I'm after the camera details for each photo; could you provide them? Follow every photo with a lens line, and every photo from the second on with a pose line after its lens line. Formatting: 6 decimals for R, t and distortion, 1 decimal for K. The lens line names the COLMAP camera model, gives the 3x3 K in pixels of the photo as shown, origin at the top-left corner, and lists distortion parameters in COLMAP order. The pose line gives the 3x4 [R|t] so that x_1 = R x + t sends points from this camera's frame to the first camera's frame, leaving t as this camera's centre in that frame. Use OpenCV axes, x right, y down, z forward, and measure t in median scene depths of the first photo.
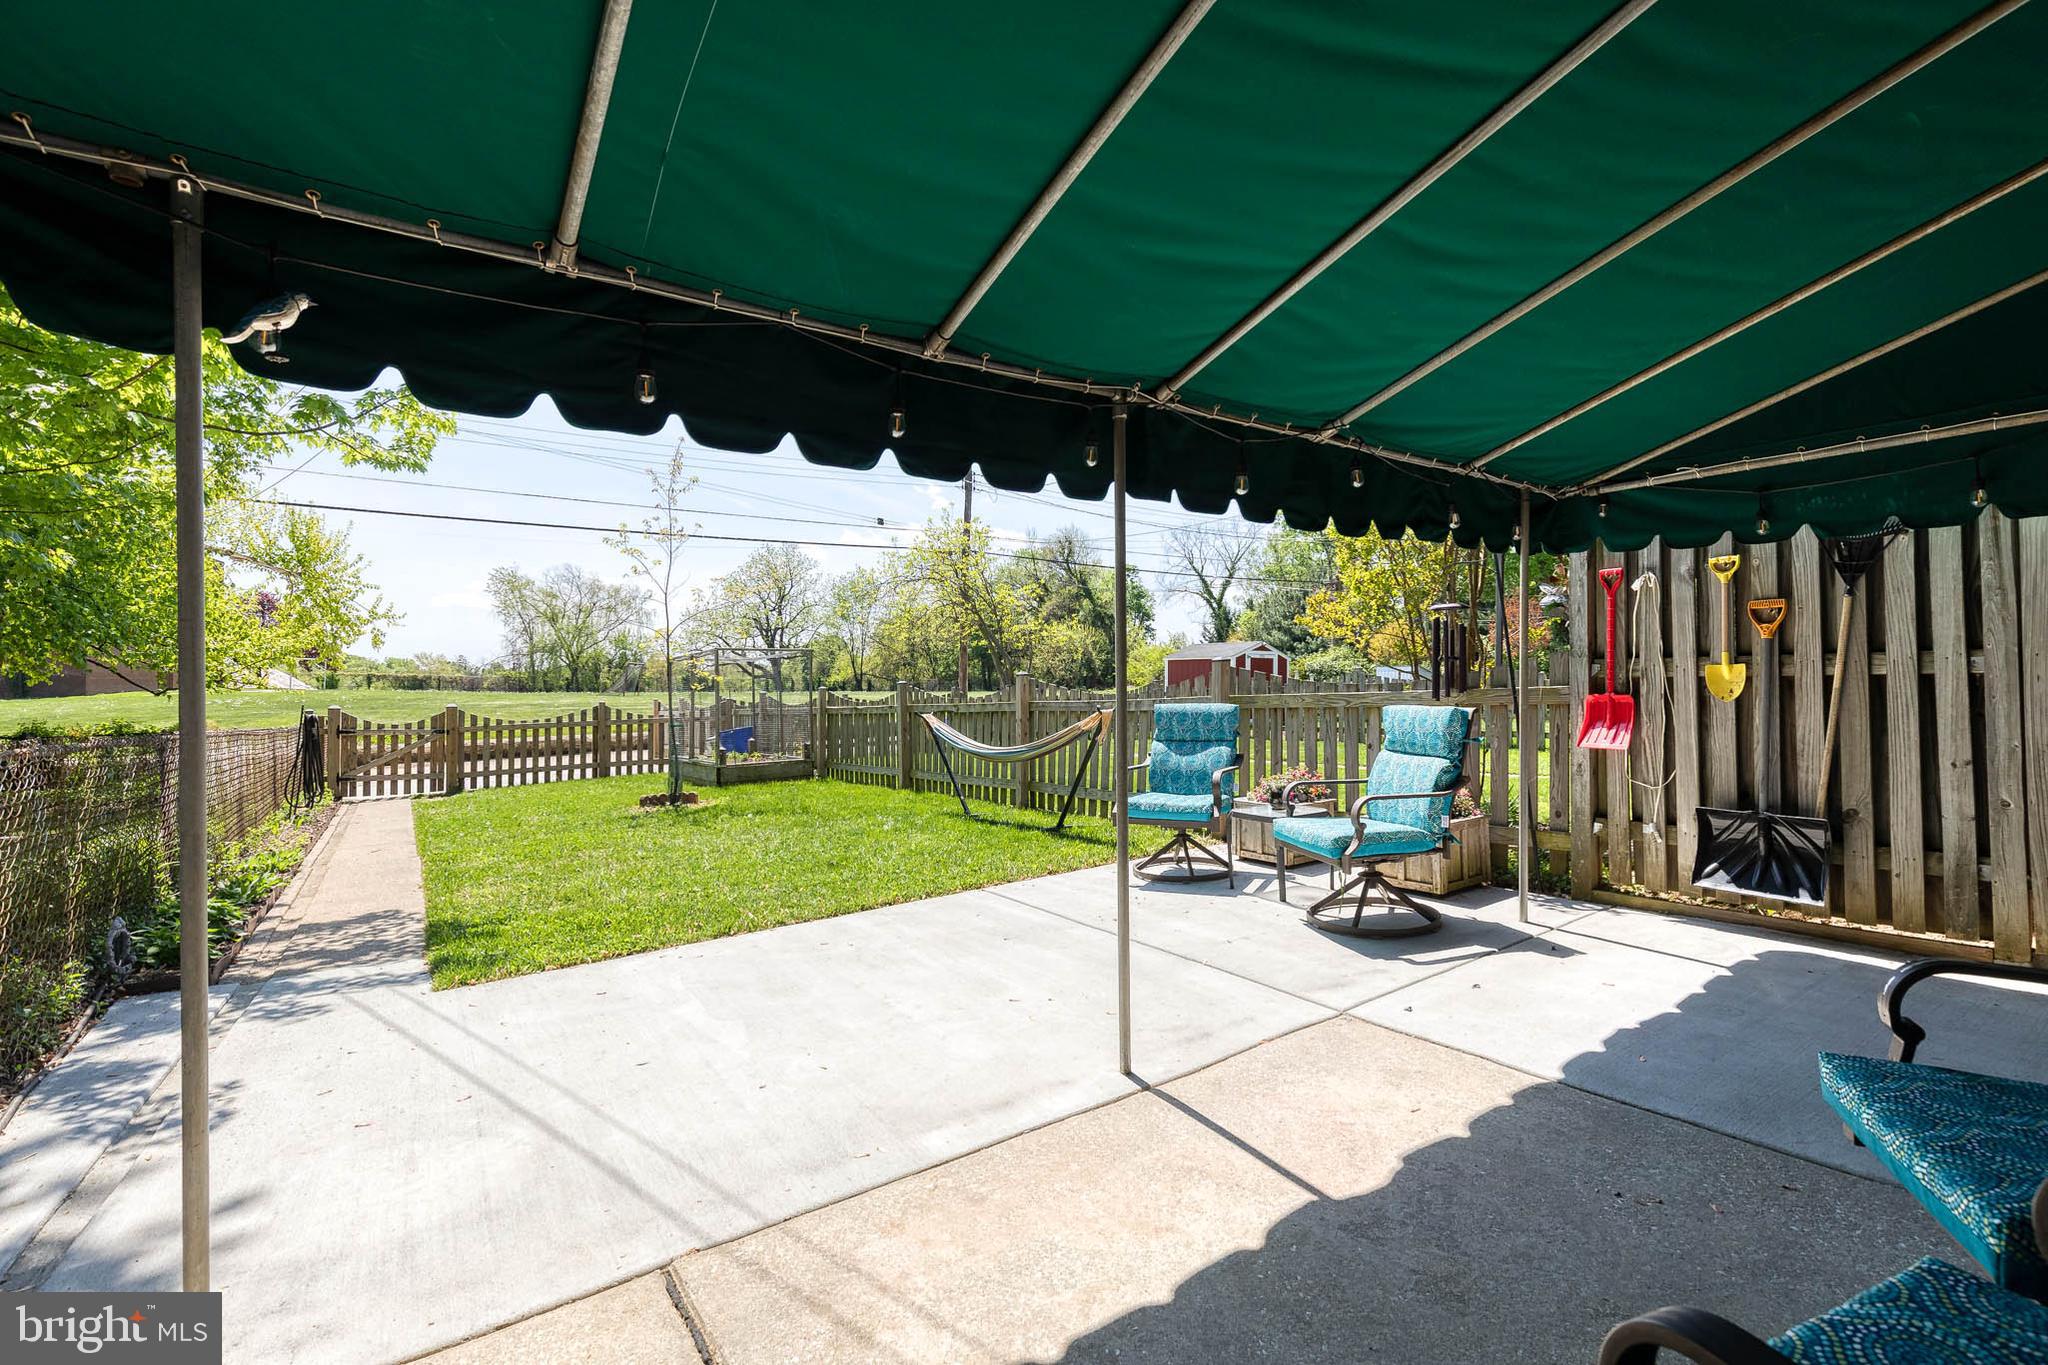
lens RADIAL K [[924.3, 0, 1034.4], [0, 924.3, 675.0], [0, 0, 1]] dist [0.001665, 0.002367]
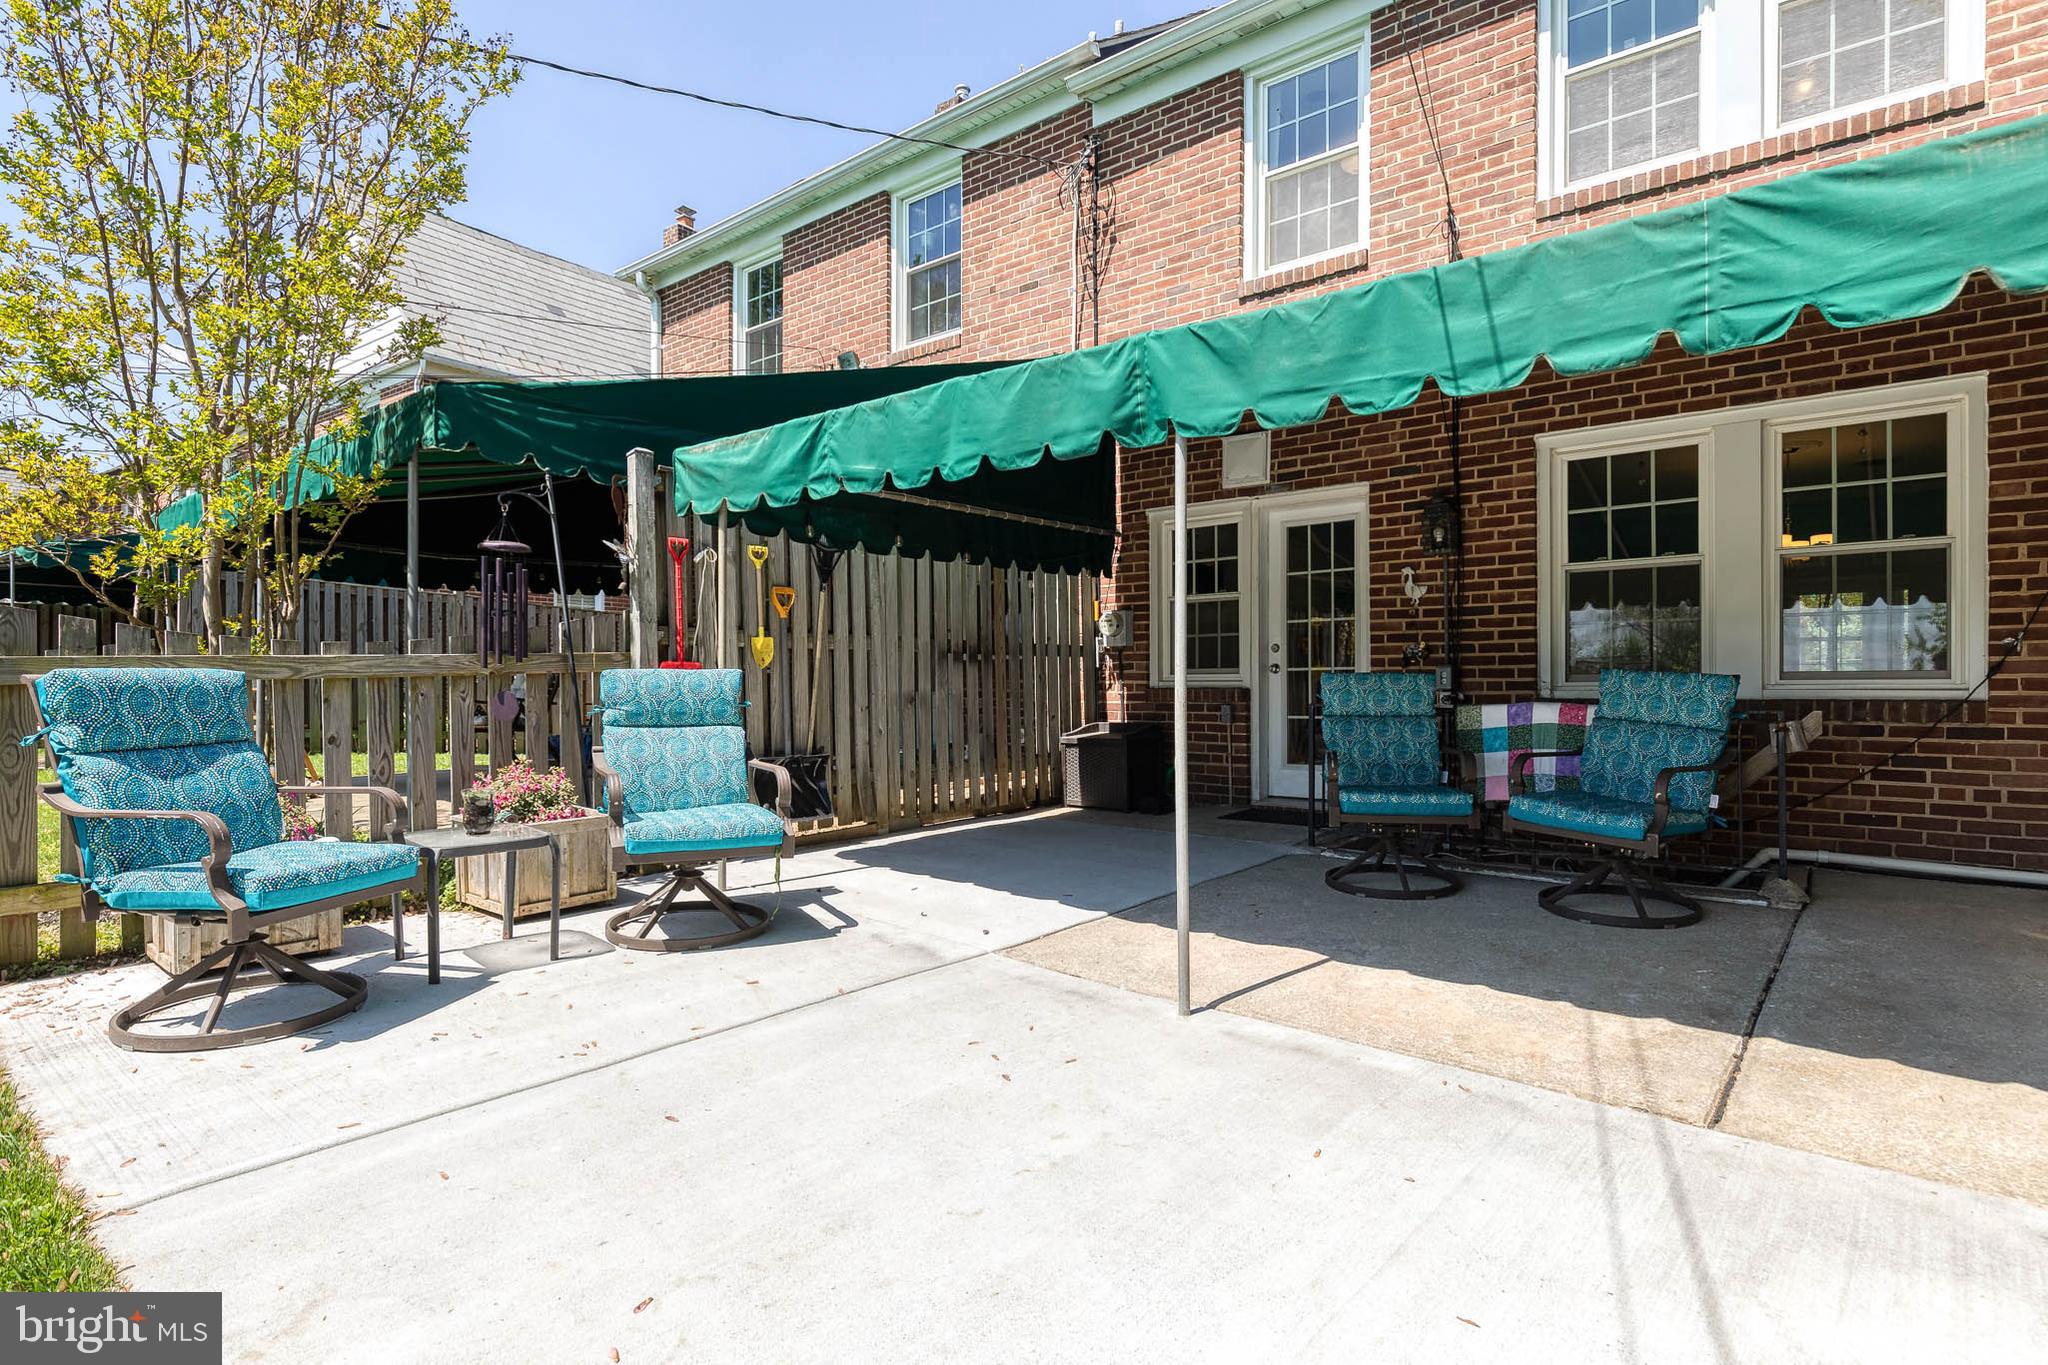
lens RADIAL K [[1093.0, 0, 1043.7], [0, 1093.0, 680.2], [0, 0, 1]] dist [0.002641, 0.000192]
pose [[-0.287214, 0.010362, 0.957810, -0.246128], [-0.007166, 0.999890, -0.012966, 0.020793], [-0.957840, -0.010588, -0.287108, 0.368232]]
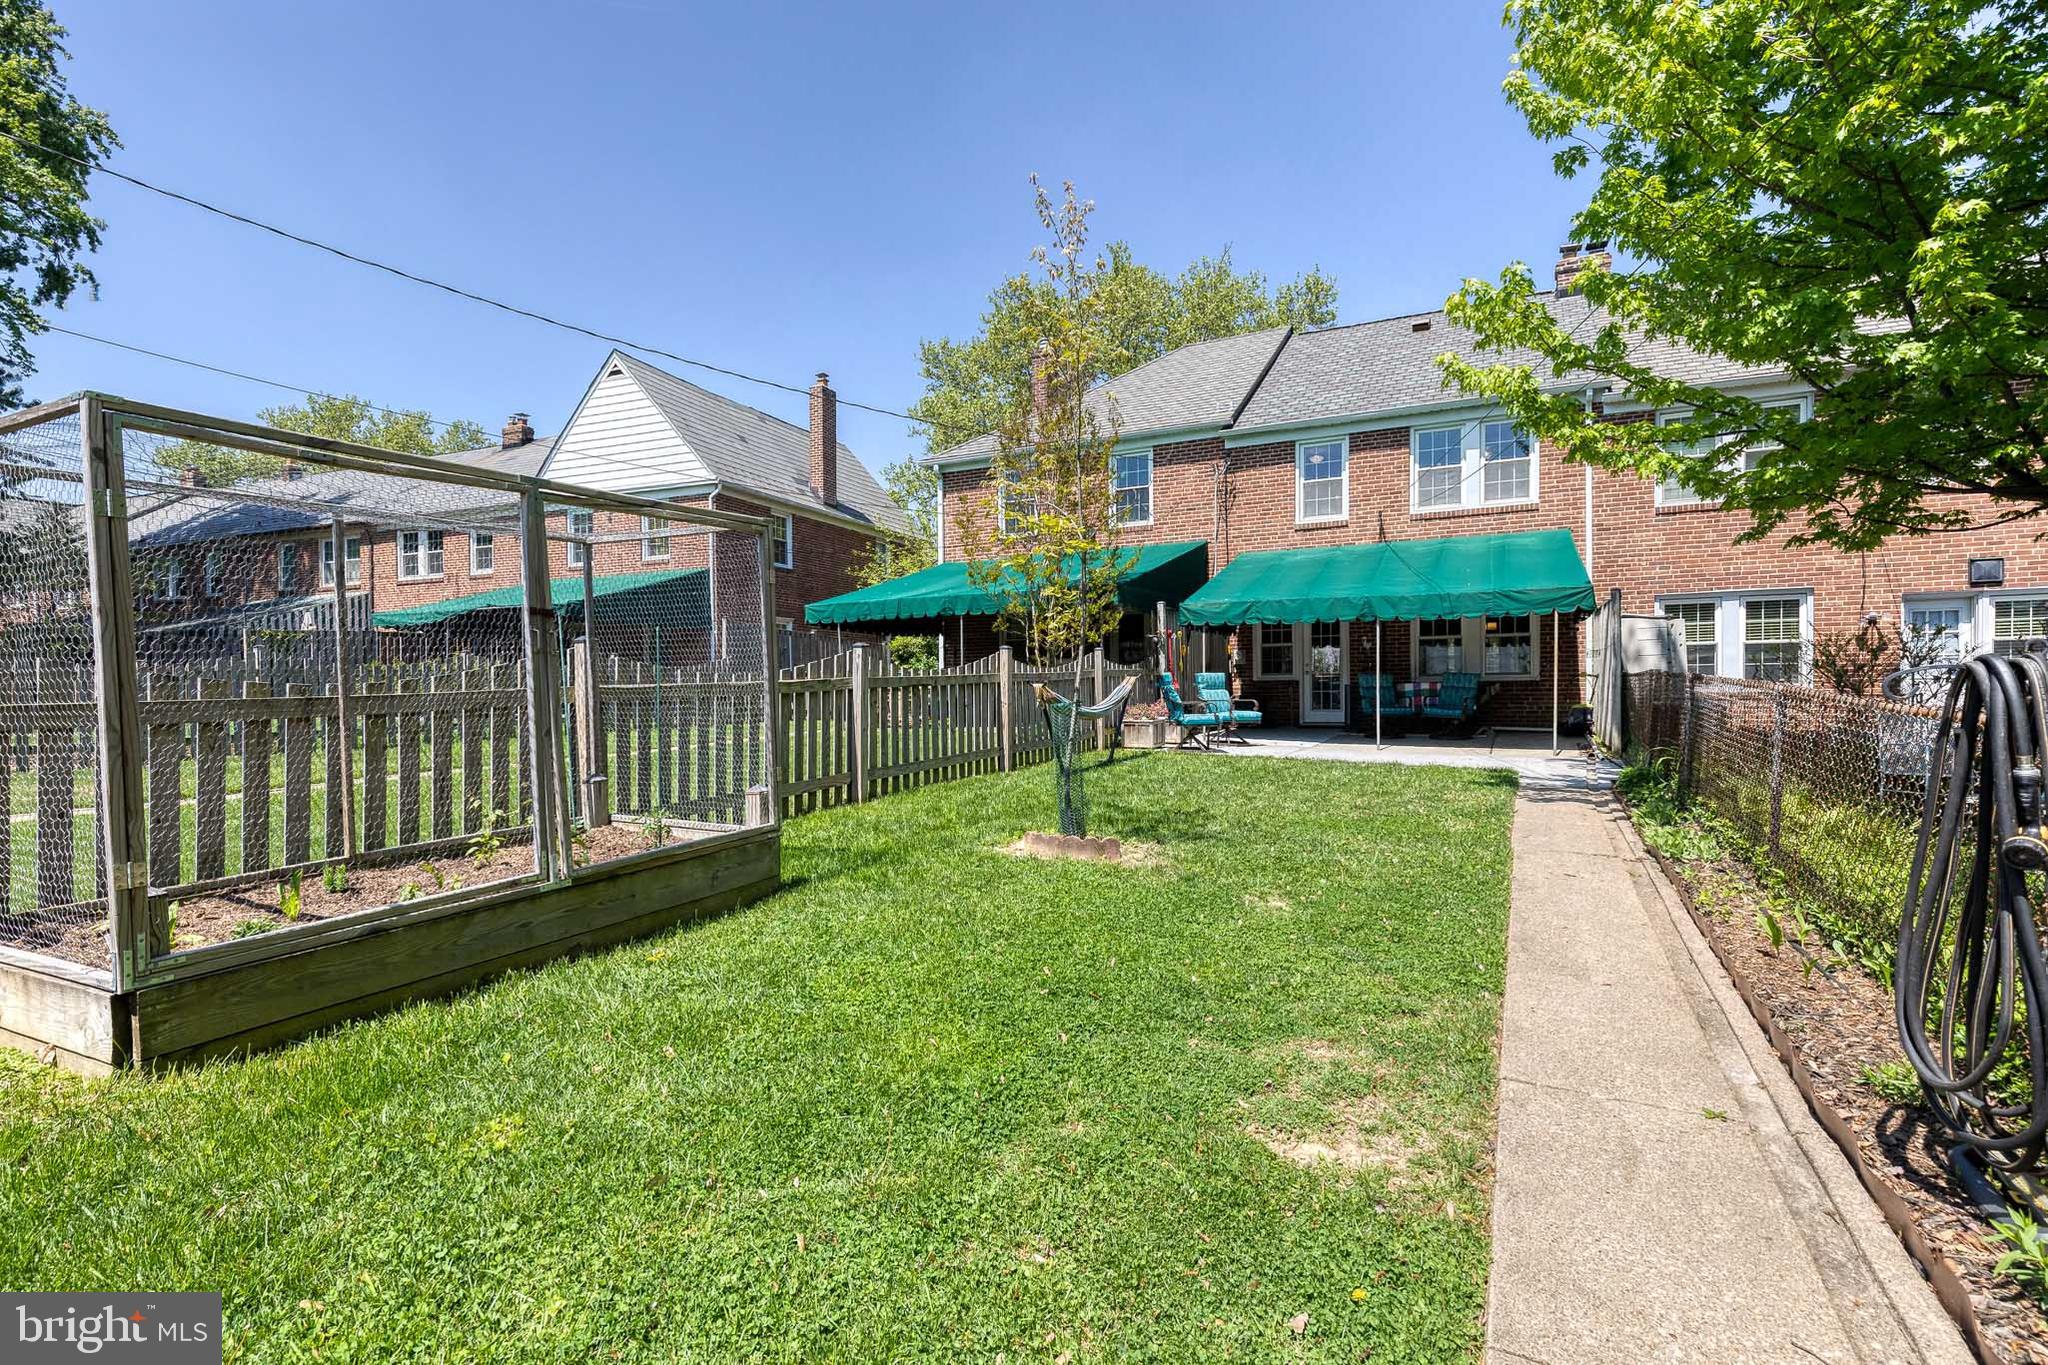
lens RADIAL K [[947.9, 0, 1018.8], [0, 947.9, 701.4], [0, 0, 1]] dist [-0.031547, -0.000385]
pose [[-0.446588, -0.007380, 0.894709, -0.793173], [-0.003836, 0.999973, 0.006334, 0.042152], [-0.894731, -0.000603, -0.446604, 1.129469]]
